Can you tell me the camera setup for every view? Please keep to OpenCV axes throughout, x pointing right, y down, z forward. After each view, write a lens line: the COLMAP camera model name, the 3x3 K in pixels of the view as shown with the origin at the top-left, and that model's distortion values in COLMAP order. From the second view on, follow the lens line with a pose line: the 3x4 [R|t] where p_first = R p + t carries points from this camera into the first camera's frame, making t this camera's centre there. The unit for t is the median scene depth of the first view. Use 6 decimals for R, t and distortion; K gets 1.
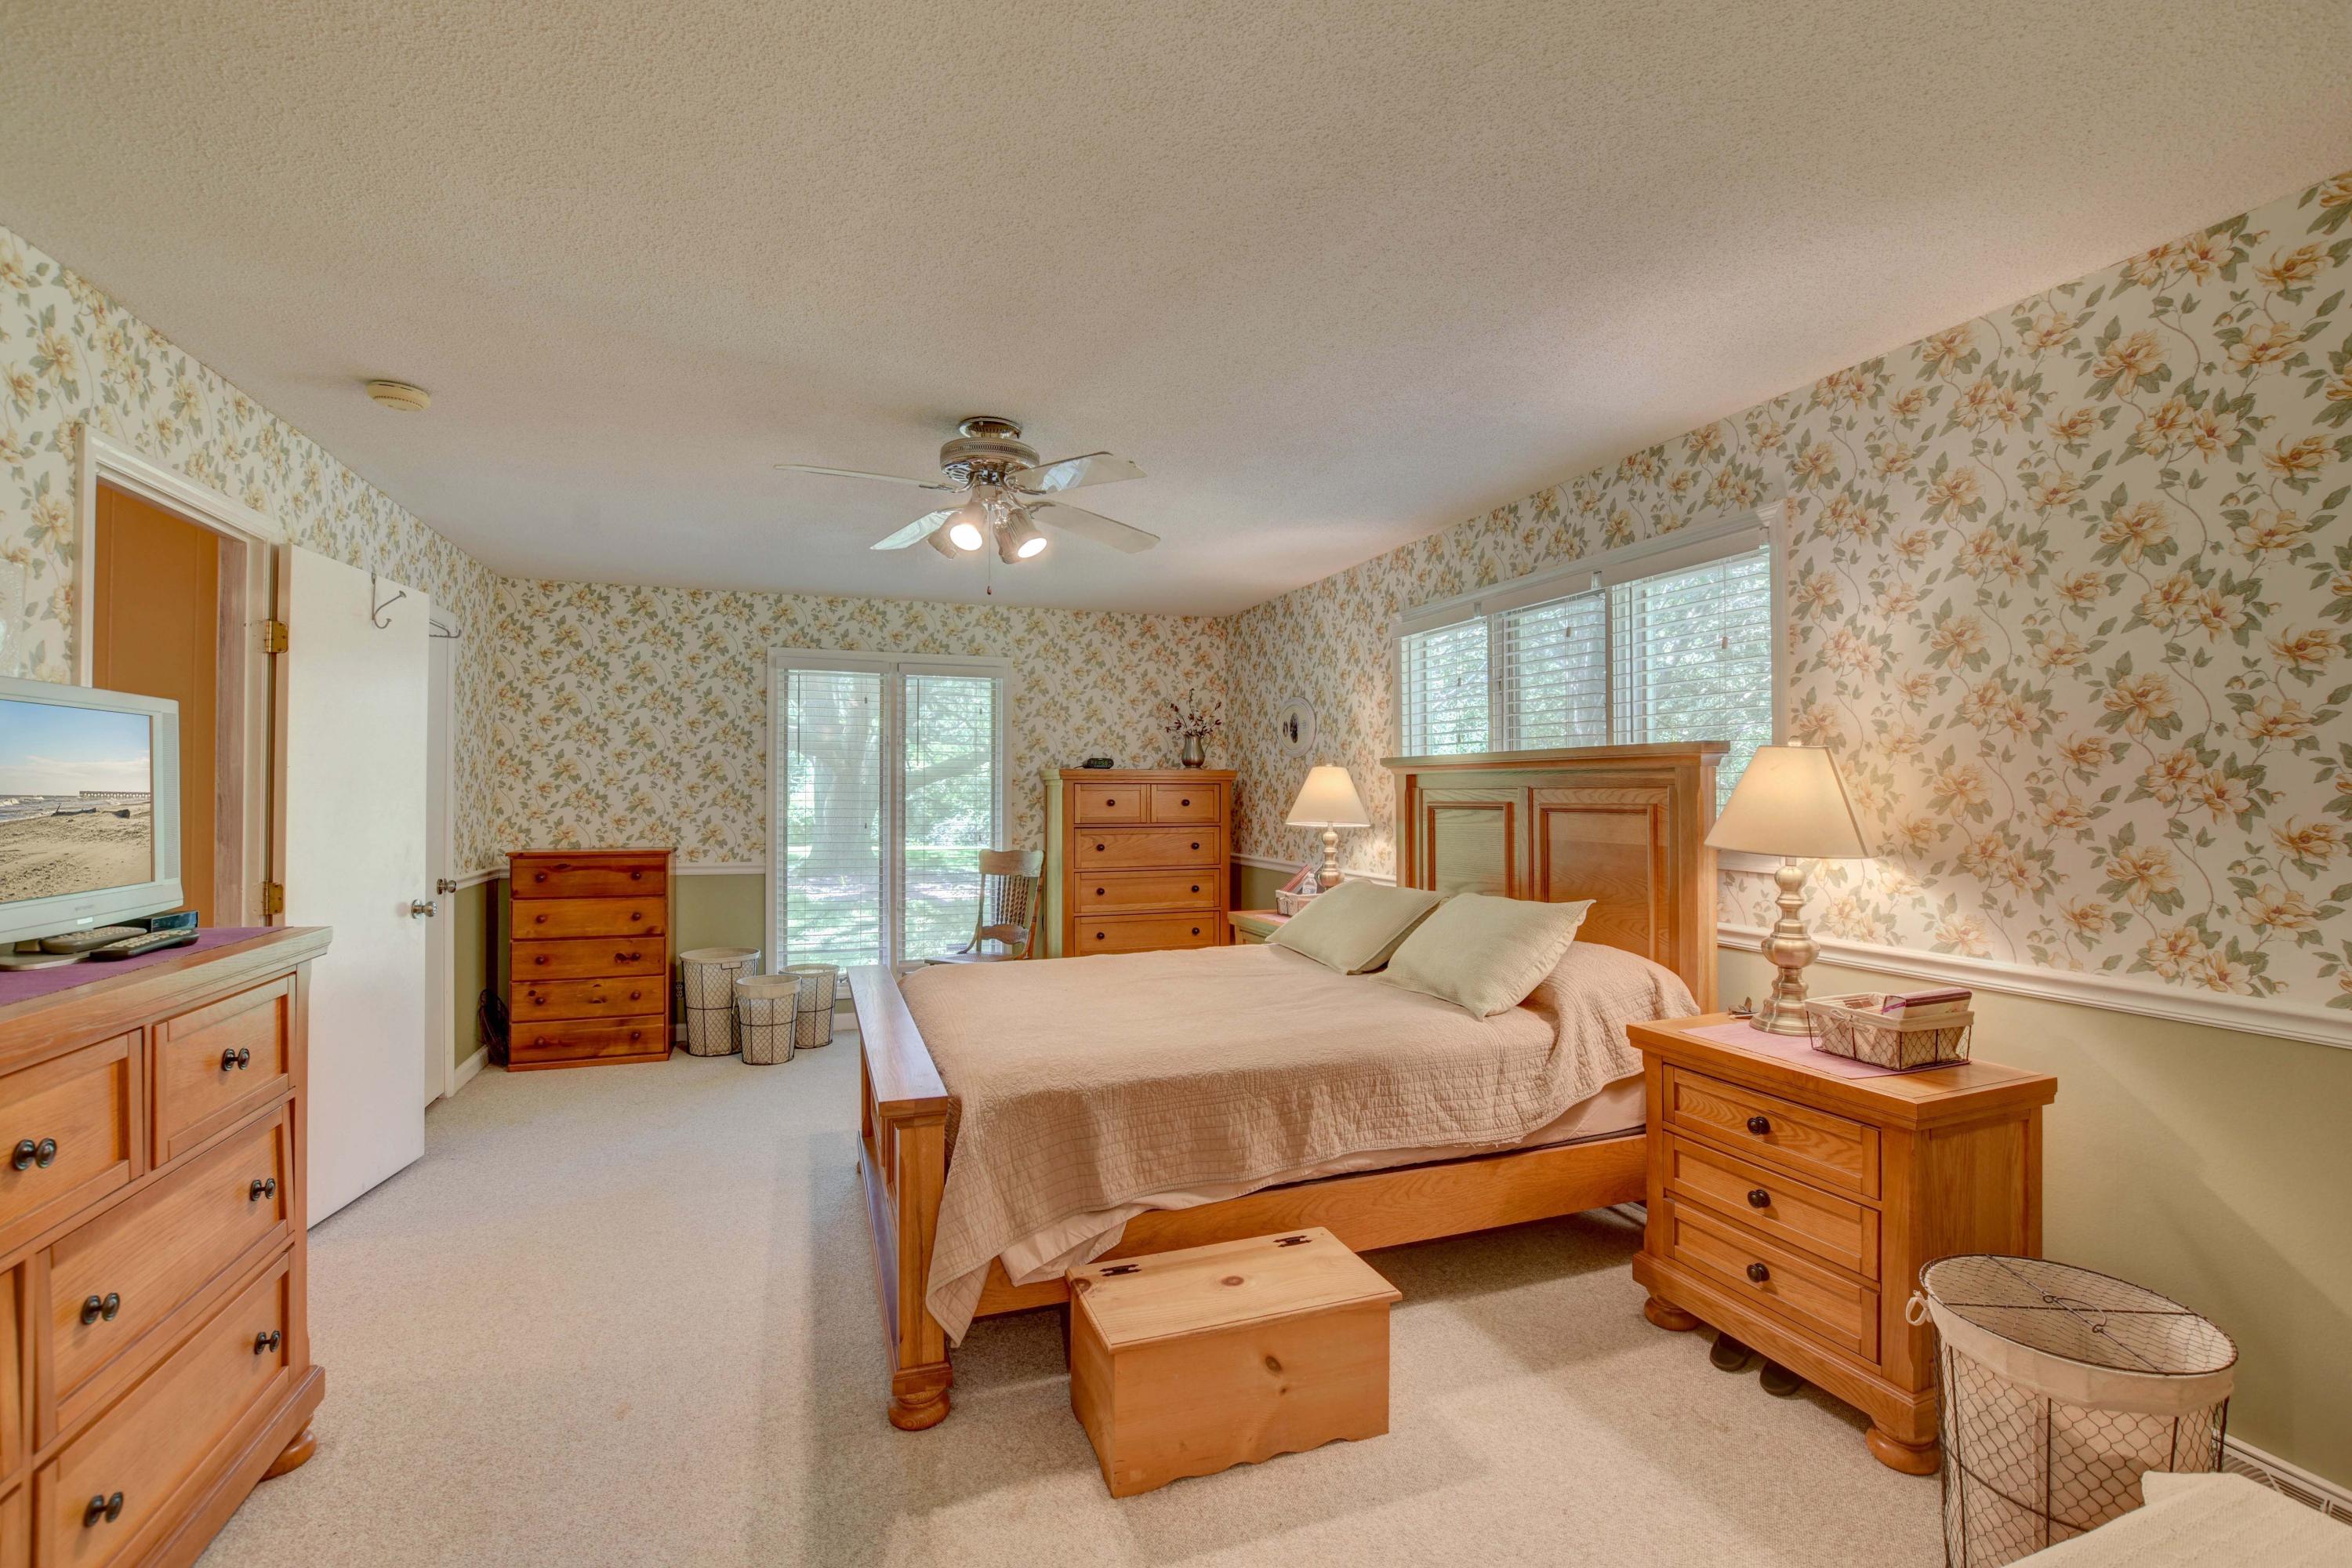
lens RADIAL K [[1029.5, 0, 1190.2], [0, 1029.5, 780.2], [0, 0, 1]] dist [-0.019919, 0.001467]
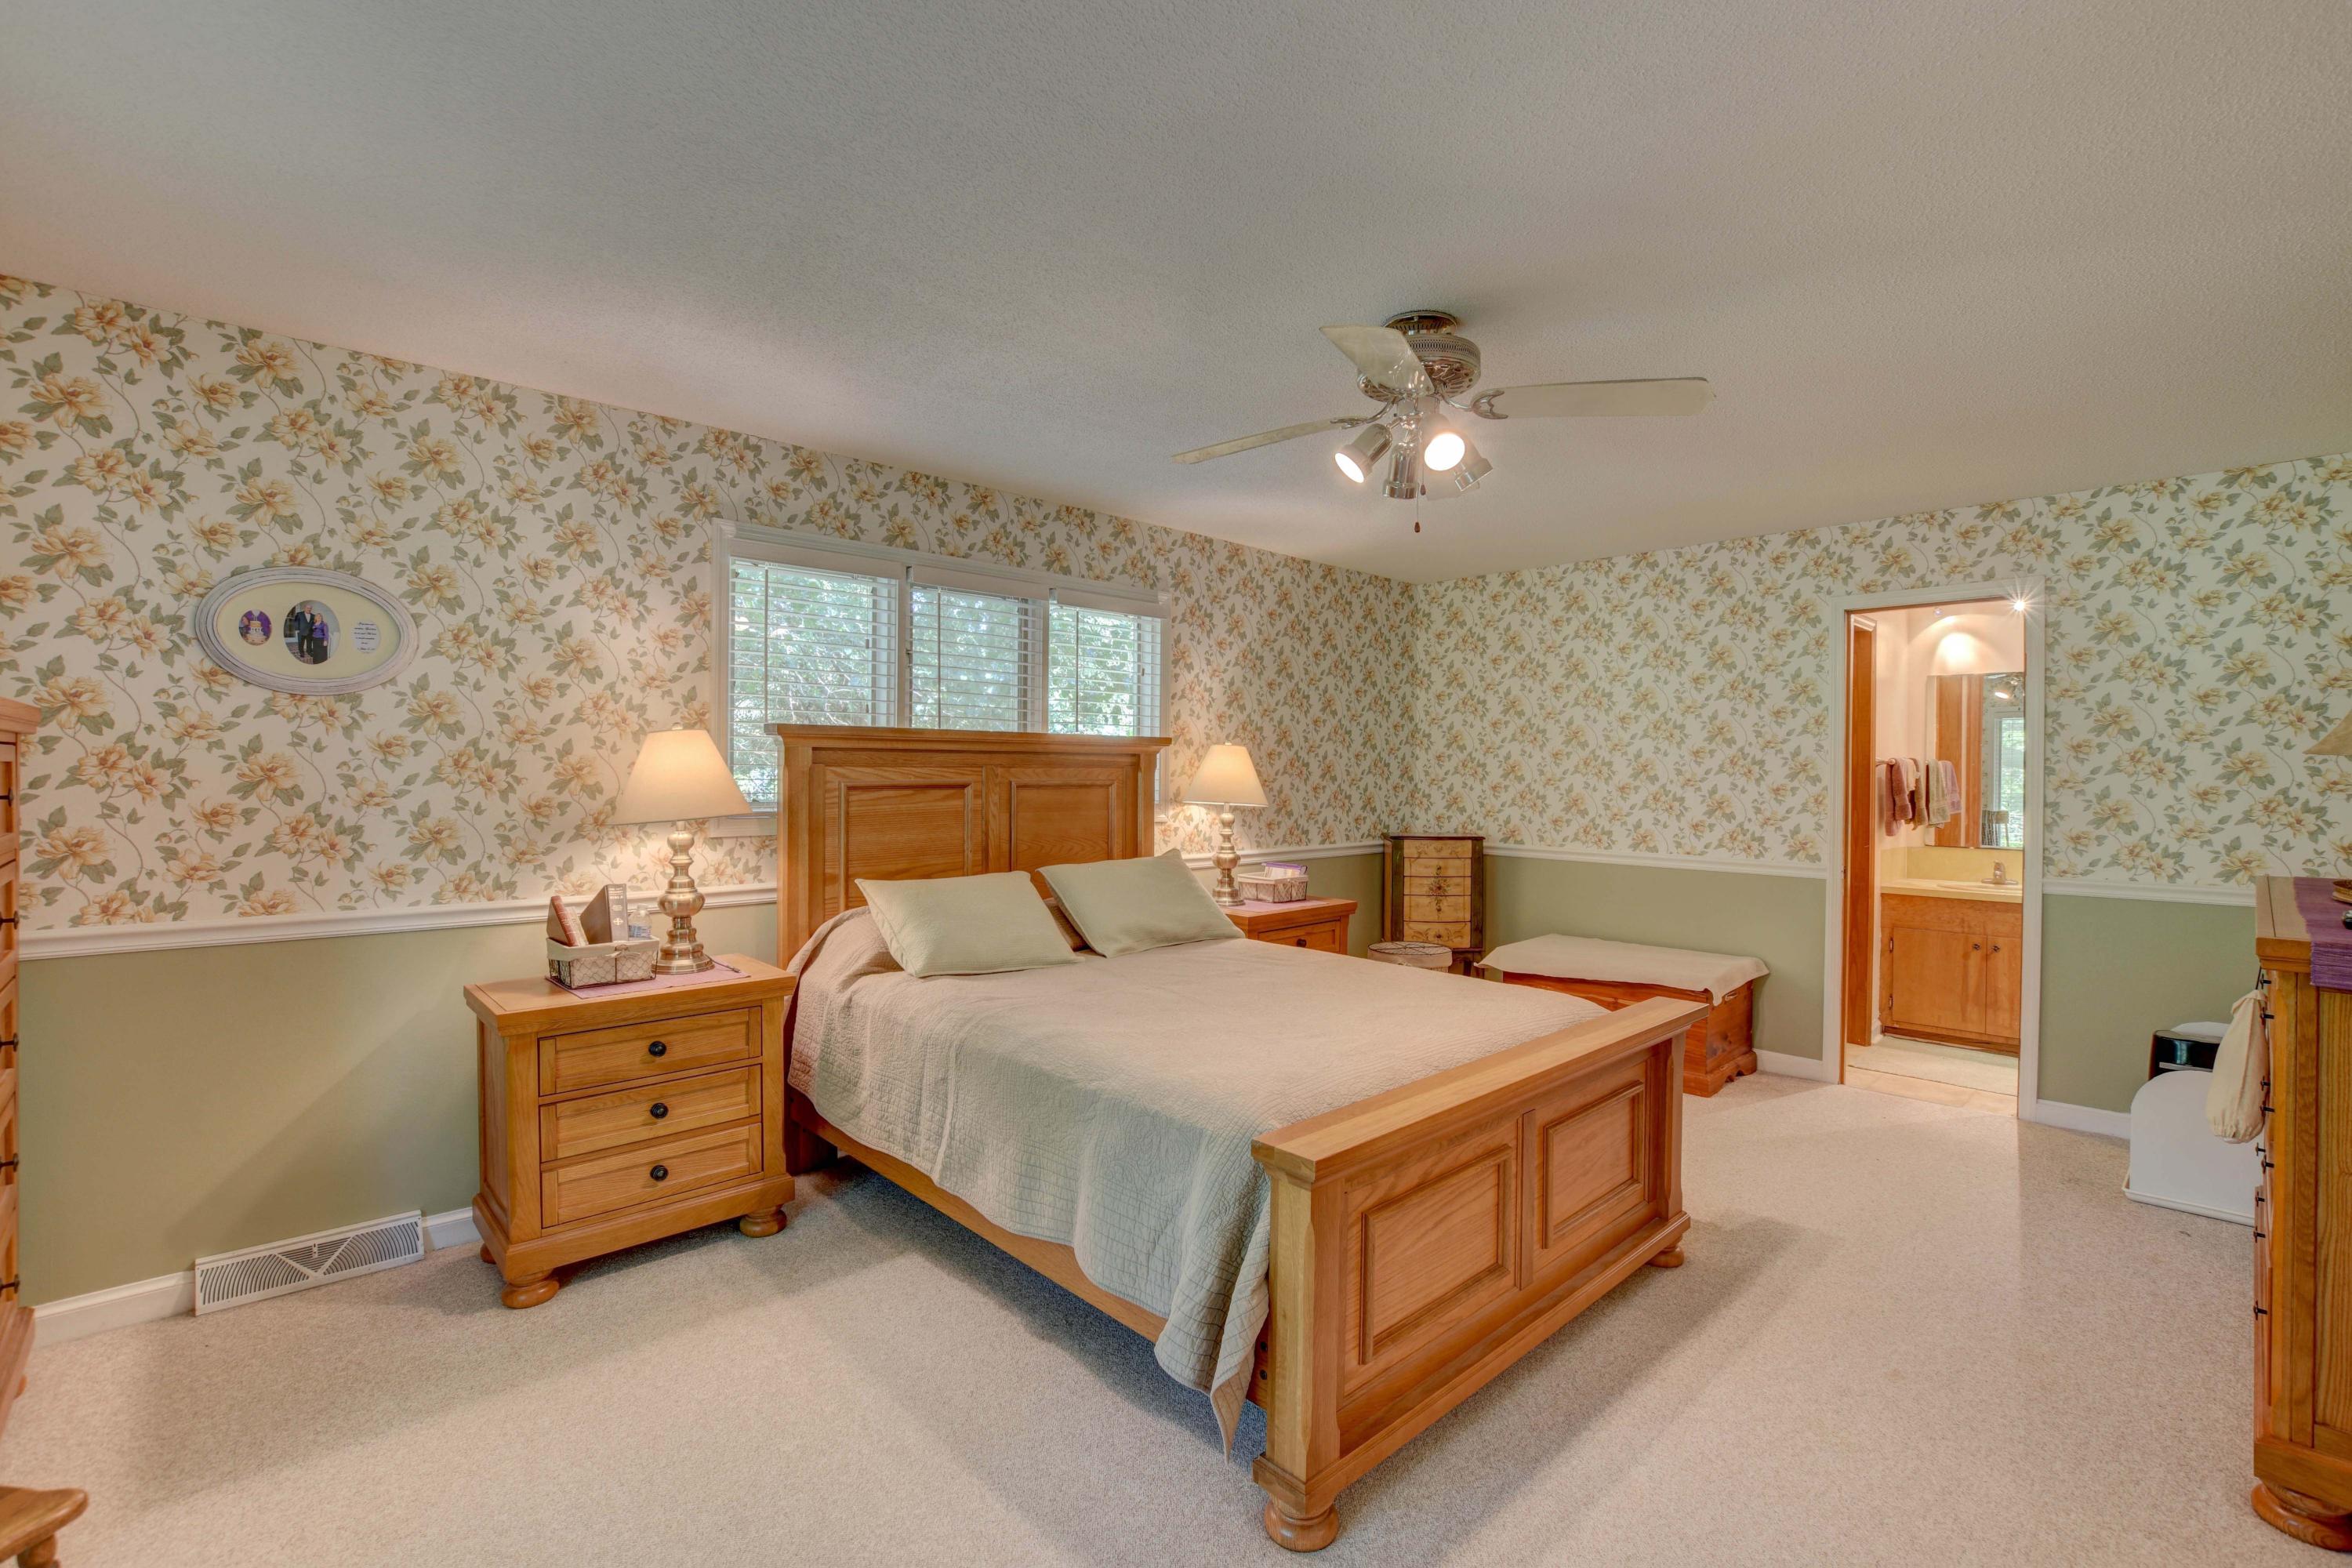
lens RADIAL K [[1029.5, 0, 1191.0], [0, 1029.5, 784.6], [0, 0, 1]] dist [-0.019919, 0.001467]
pose [[-0.382870, -0.001434, 0.923801, -0.963094], [-0.004969, 0.999988, -0.000507, 0.033572], [-0.923789, -0.004785, -0.382872, 1.611352]]
